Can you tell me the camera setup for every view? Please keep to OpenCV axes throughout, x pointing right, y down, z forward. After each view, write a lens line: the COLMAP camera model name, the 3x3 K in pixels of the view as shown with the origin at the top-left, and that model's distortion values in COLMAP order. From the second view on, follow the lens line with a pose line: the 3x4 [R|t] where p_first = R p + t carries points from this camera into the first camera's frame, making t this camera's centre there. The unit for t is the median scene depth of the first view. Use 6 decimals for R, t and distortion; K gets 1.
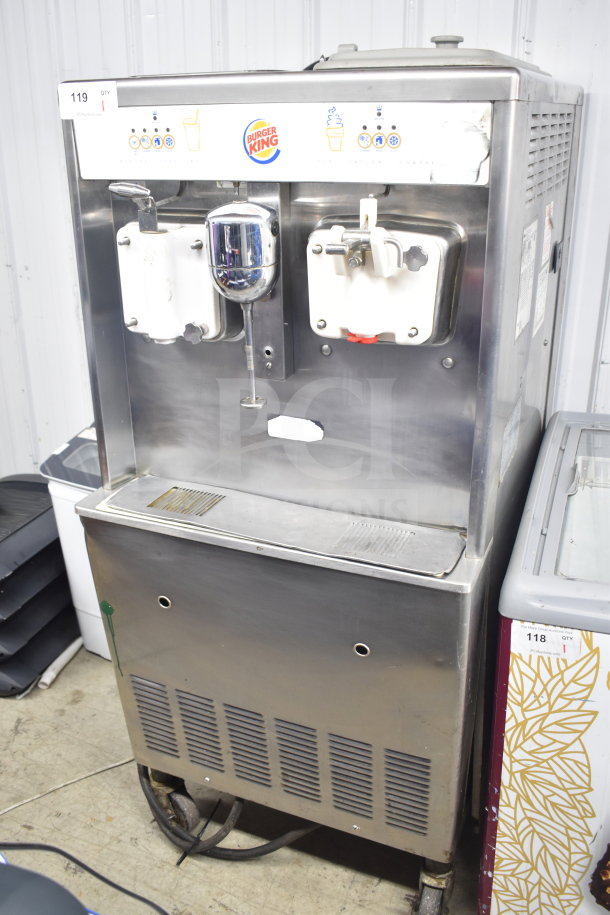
lens RADIAL K [[838.9, 0, 305.0], [0, 838.9, 457.5], [0, 0, 1]] dist [-0.088569, 0.018366]
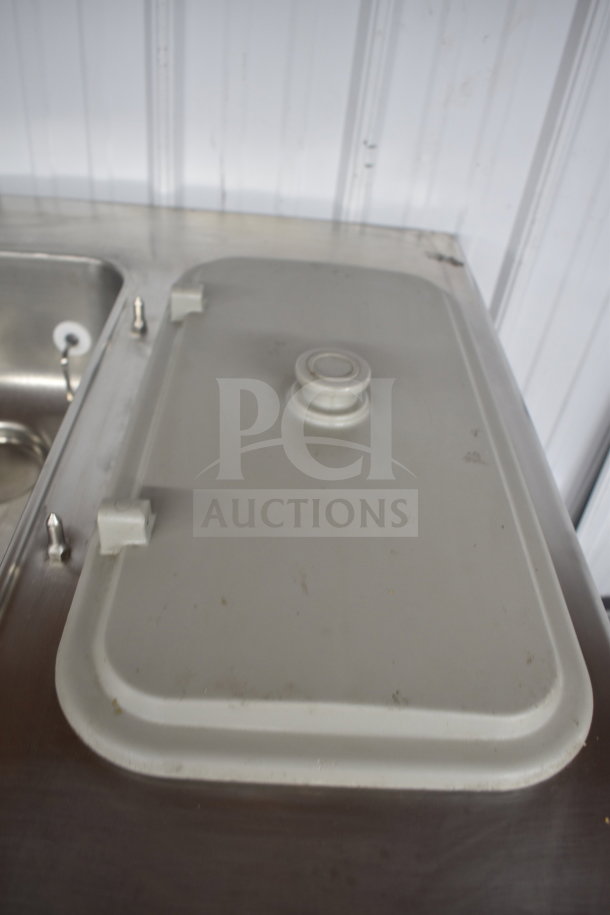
lens RADIAL K [[737.4, 0, 305.0], [0, 737.4, 457.5], [0, 0, 1]] dist [-0.068578, -0.001515]
pose [[0.914389, -0.170328, 0.367261, -0.000670], [0.051166, 0.948533, 0.312519, -0.594797], [-0.401590, -0.266973, 0.876043, 0.639958]]
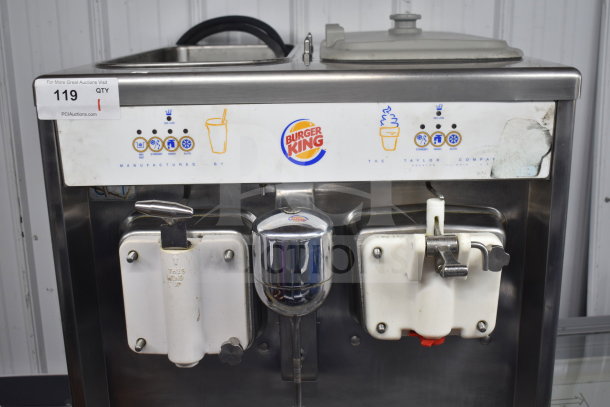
lens RADIAL K [[720.0, 0, 305.0], [0, 720.0, 203.5], [0, 0, 1]] dist [-0.065460, 0.028856]
pose [[0.927610, -0.101888, 0.359386, -0.300863], [0.150137, 0.982646, -0.108934, -0.198826], [-0.342050, 0.155005, 0.926809, 0.236400]]
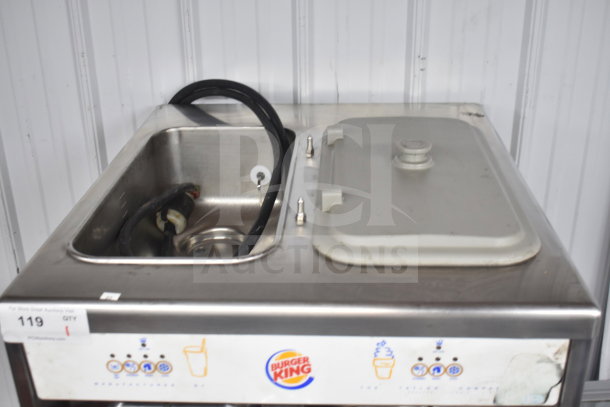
lens RADIAL K [[720.0, 0, 305.0], [0, 720.0, 203.5], [0, 0, 1]] dist [-0.065460, 0.028856]
pose [[0.939090, -0.150162, 0.309130, -0.208458], [0.142439, 0.988661, 0.047540, -0.508162], [-0.312763, -0.000612, 0.949831, 0.262562]]
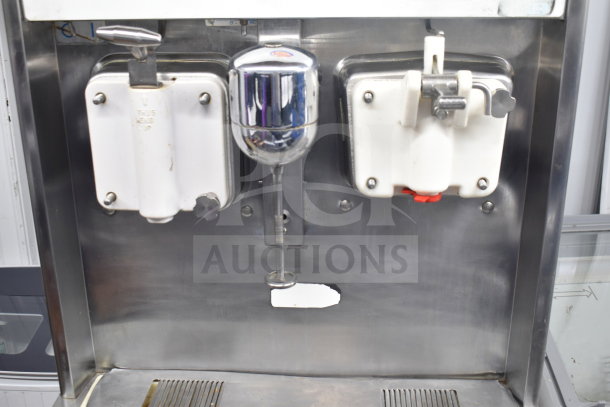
lens RADIAL K [[720.0, 0, 305.0], [0, 720.0, 203.5], [0, 0, 1]] dist [-0.065460, 0.028856]
pose [[0.936679, -0.116547, 0.330225, -0.259785], [0.130964, 0.991150, -0.021668, -0.118146], [-0.324777, 0.063543, 0.943654, 0.297891]]
